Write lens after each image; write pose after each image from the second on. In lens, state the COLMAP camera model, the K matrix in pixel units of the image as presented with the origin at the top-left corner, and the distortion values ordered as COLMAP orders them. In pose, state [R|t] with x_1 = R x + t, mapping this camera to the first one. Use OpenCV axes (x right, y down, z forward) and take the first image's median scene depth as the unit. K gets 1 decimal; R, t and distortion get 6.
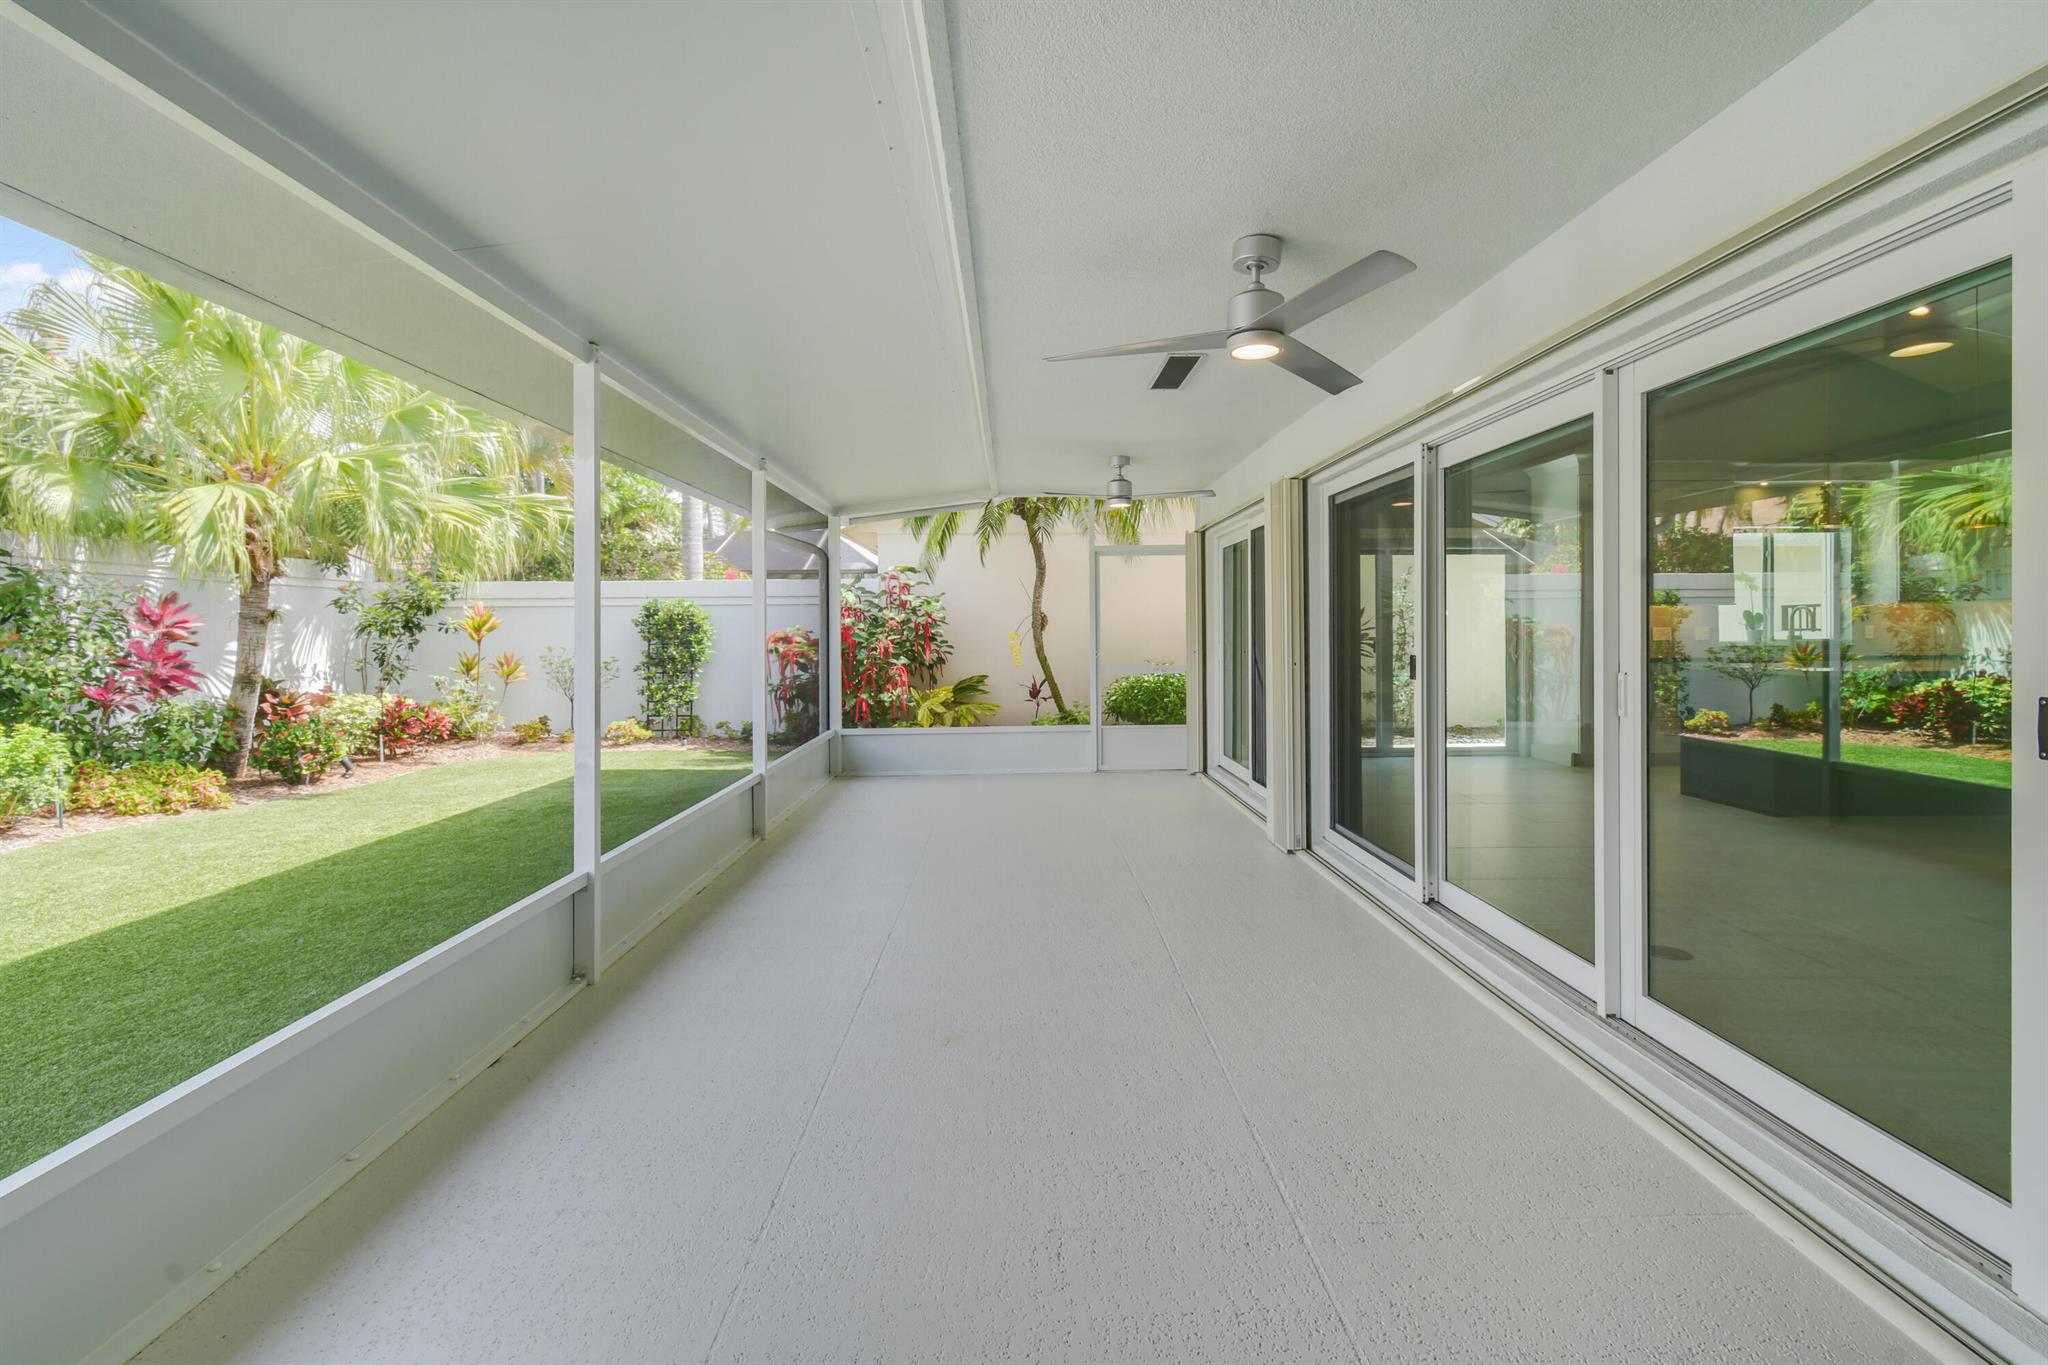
lens RADIAL K [[916.9, 0, 992.5], [0, 916.9, 651.2], [0, 0, 1]] dist [0.007287, -0.003307]
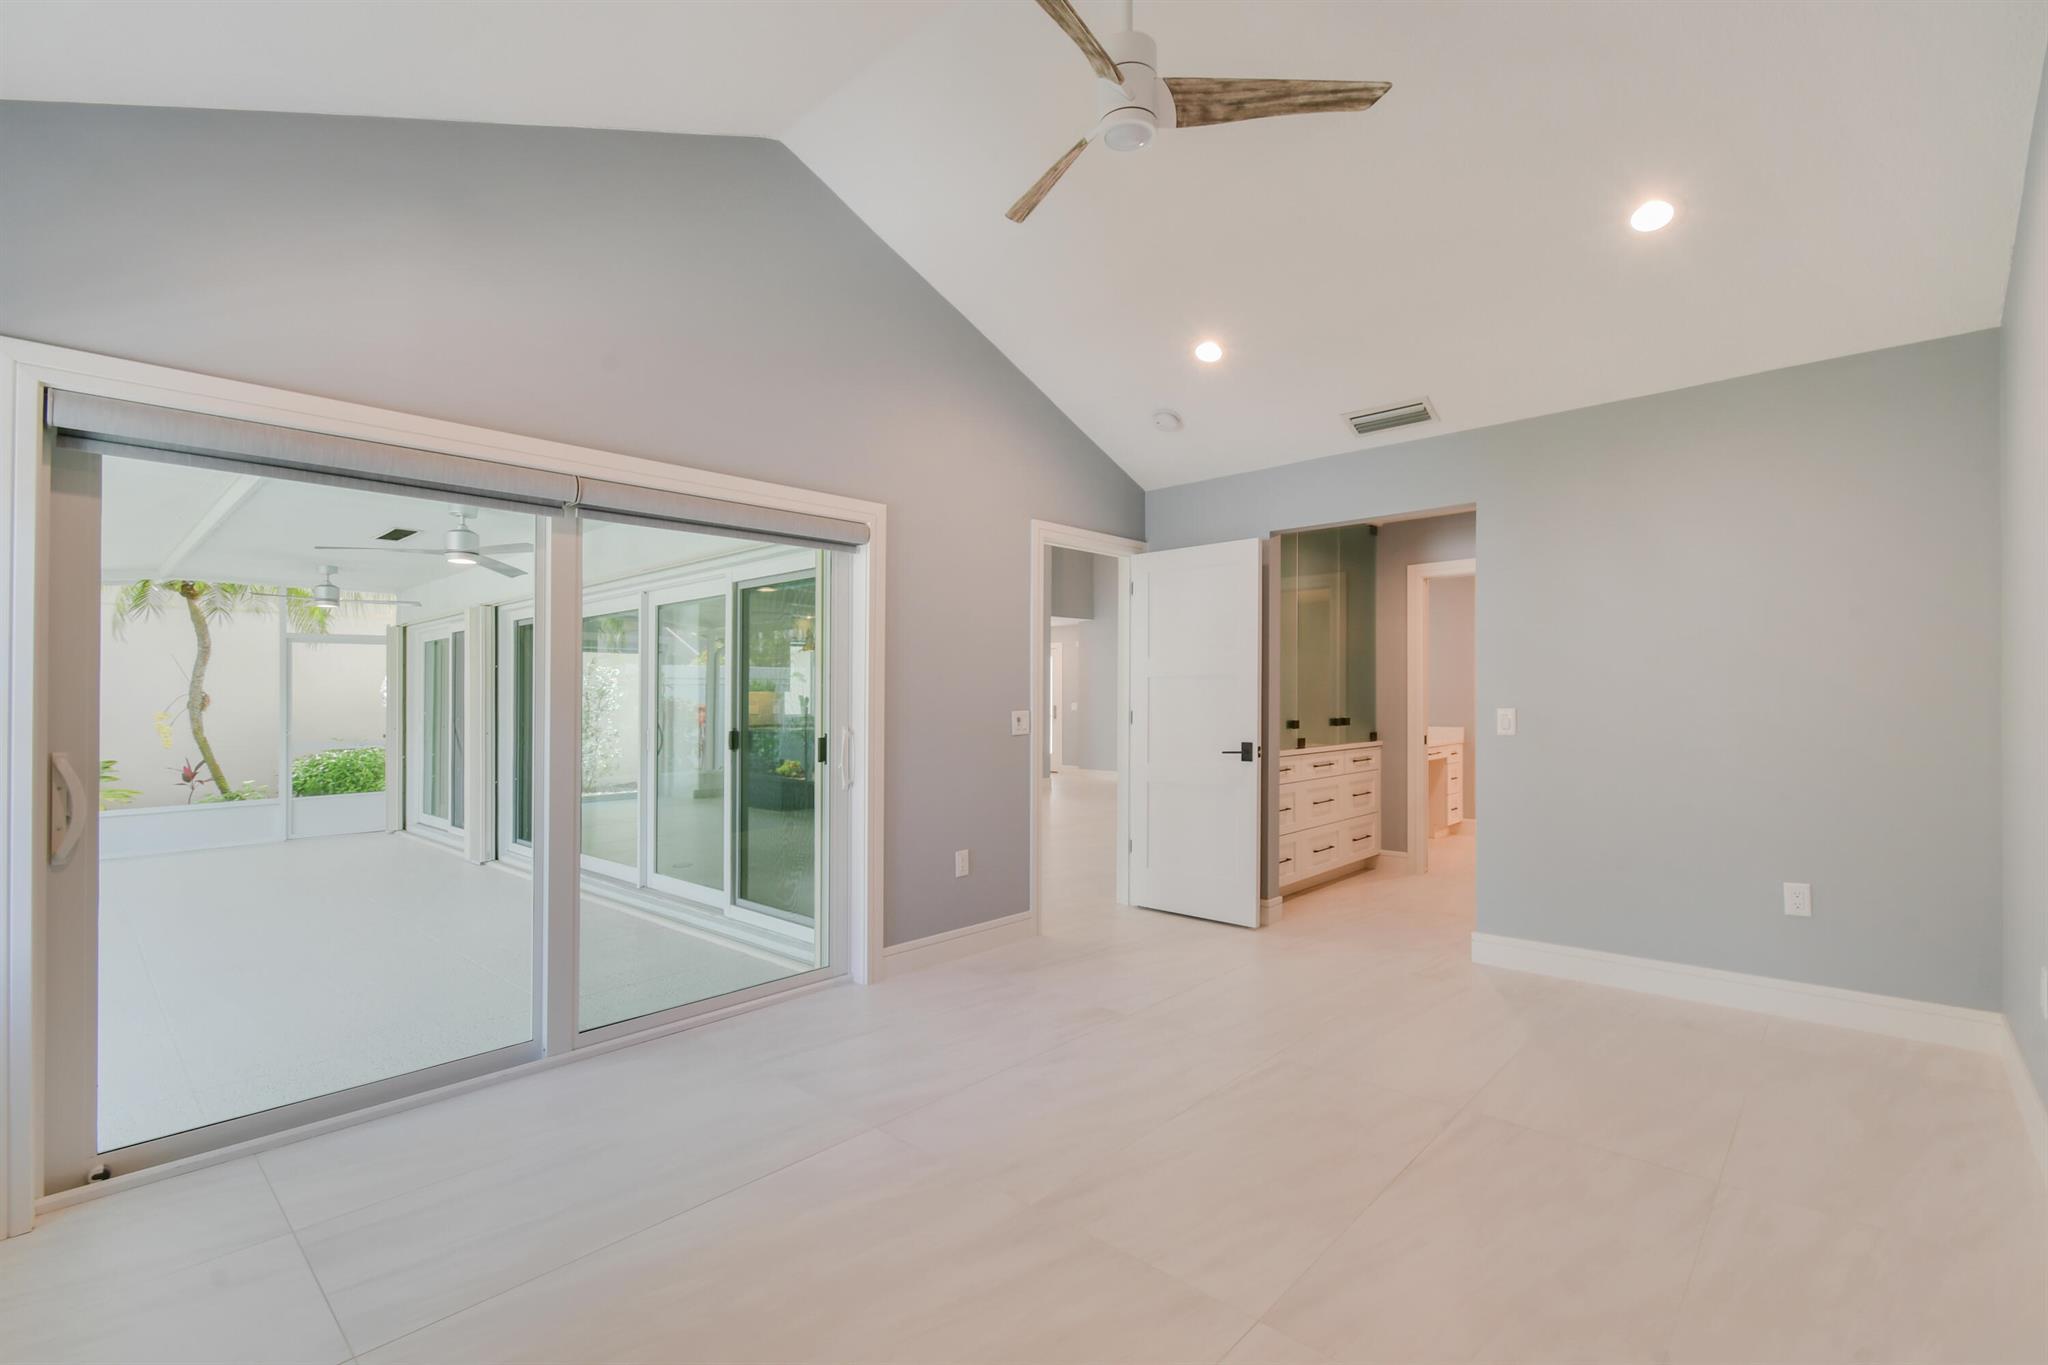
lens RADIAL K [[916.9, 0, 1039.9], [0, 916.9, 673.8], [0, 0, 1]] dist [0.007287, -0.003307]
pose [[0.658455, 0.022796, 0.752275, -0.118860], [0.021077, 0.998591, -0.048708, 0.005744], [-0.752325, 0.047927, 0.657046, -0.384535]]
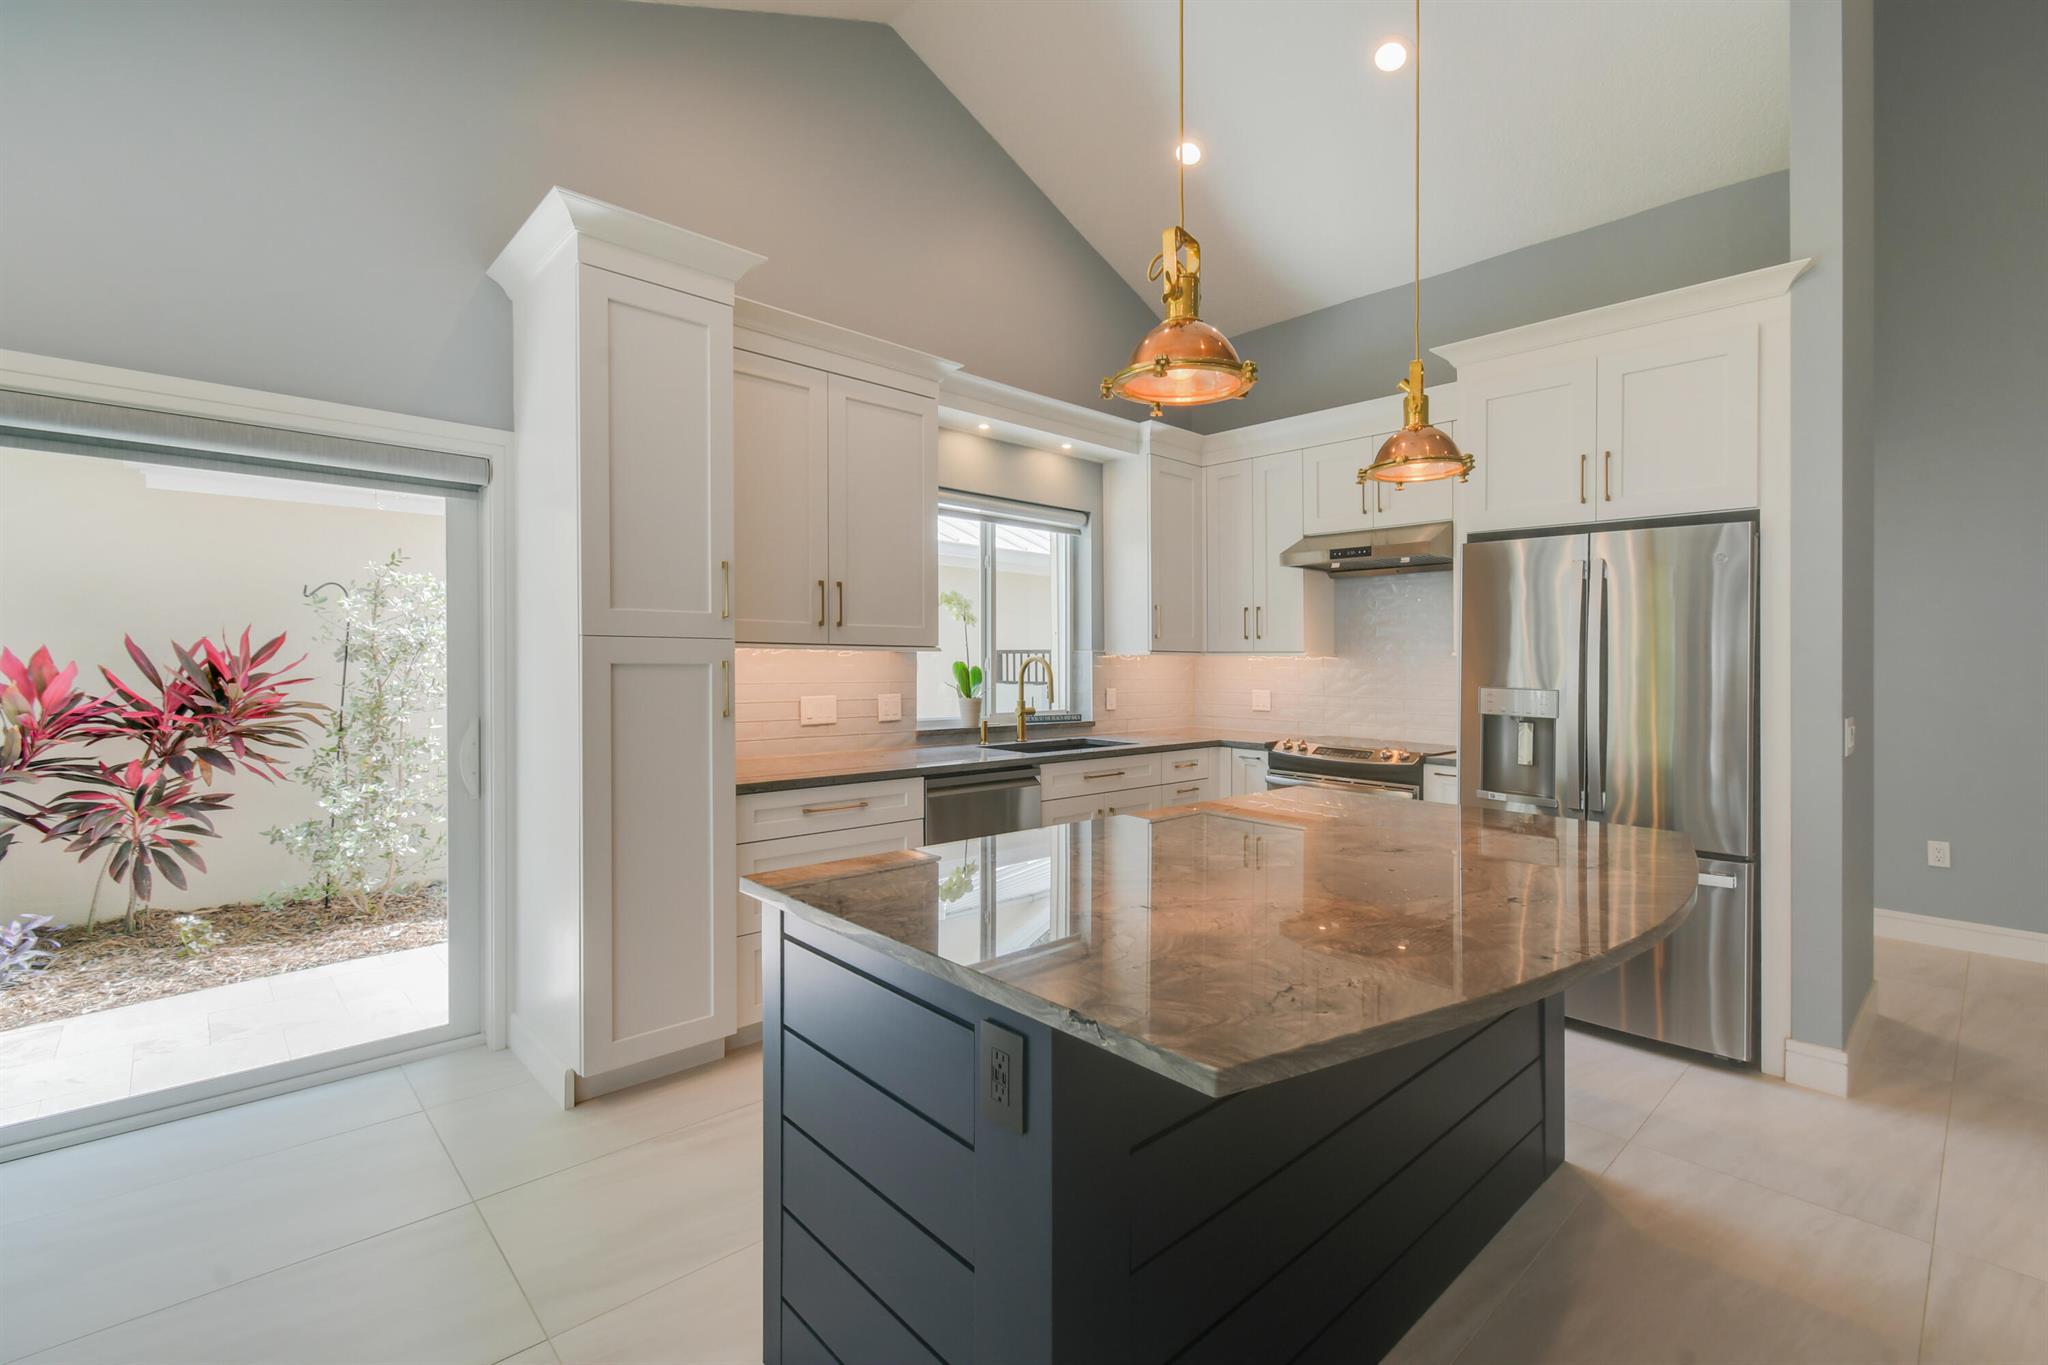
lens RADIAL K [[916.9, 0, 1037.3], [0, 916.9, 665.7], [0, 0, 1]] dist [0.007287, -0.003307]
pose [[0.725885, 0.016037, 0.687629, 0.492102], [0.002342, 0.999665, -0.025787, -0.028163], [-0.687812, 0.020328, 0.725604, 0.588797]]
